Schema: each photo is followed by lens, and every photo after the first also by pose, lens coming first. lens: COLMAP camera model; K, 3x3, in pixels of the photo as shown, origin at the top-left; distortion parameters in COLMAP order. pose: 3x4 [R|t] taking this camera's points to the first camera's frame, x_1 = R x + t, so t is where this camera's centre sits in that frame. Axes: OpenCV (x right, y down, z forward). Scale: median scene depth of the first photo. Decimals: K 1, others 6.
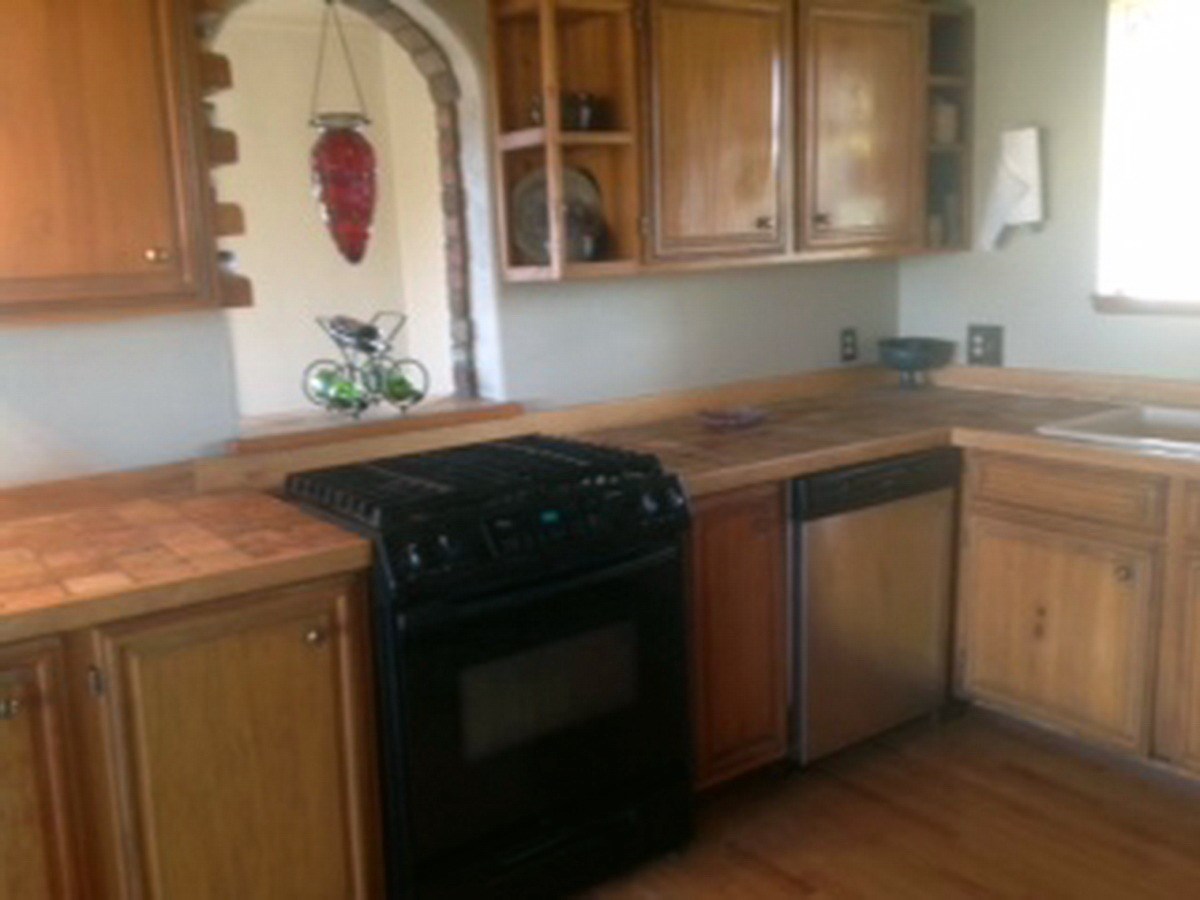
lens RADIAL K [[1192.8, 0, 603.4], [0, 1192.8, 450.1], [0, 0, 1]] dist [-0.009886, 0.000000]
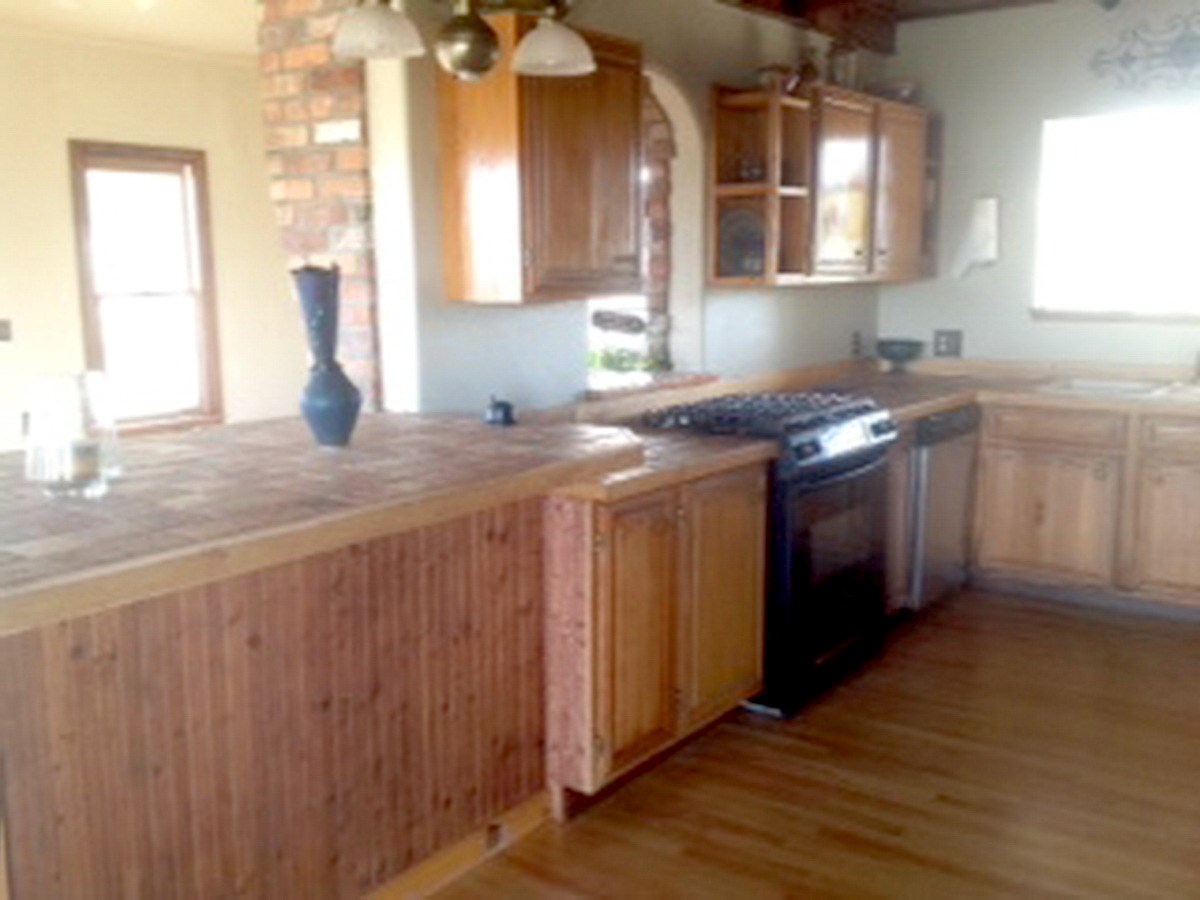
lens RADIAL K [[1192.8, 0, 595.2], [0, 1192.8, 452.6], [0, 0, 1]] dist [-0.009886, 0.000000]
pose [[0.954338, -0.014468, 0.298379, -0.610679], [0.025392, 0.999140, -0.032767, 0.095002], [-0.297649, 0.038847, 0.953885, -0.298065]]
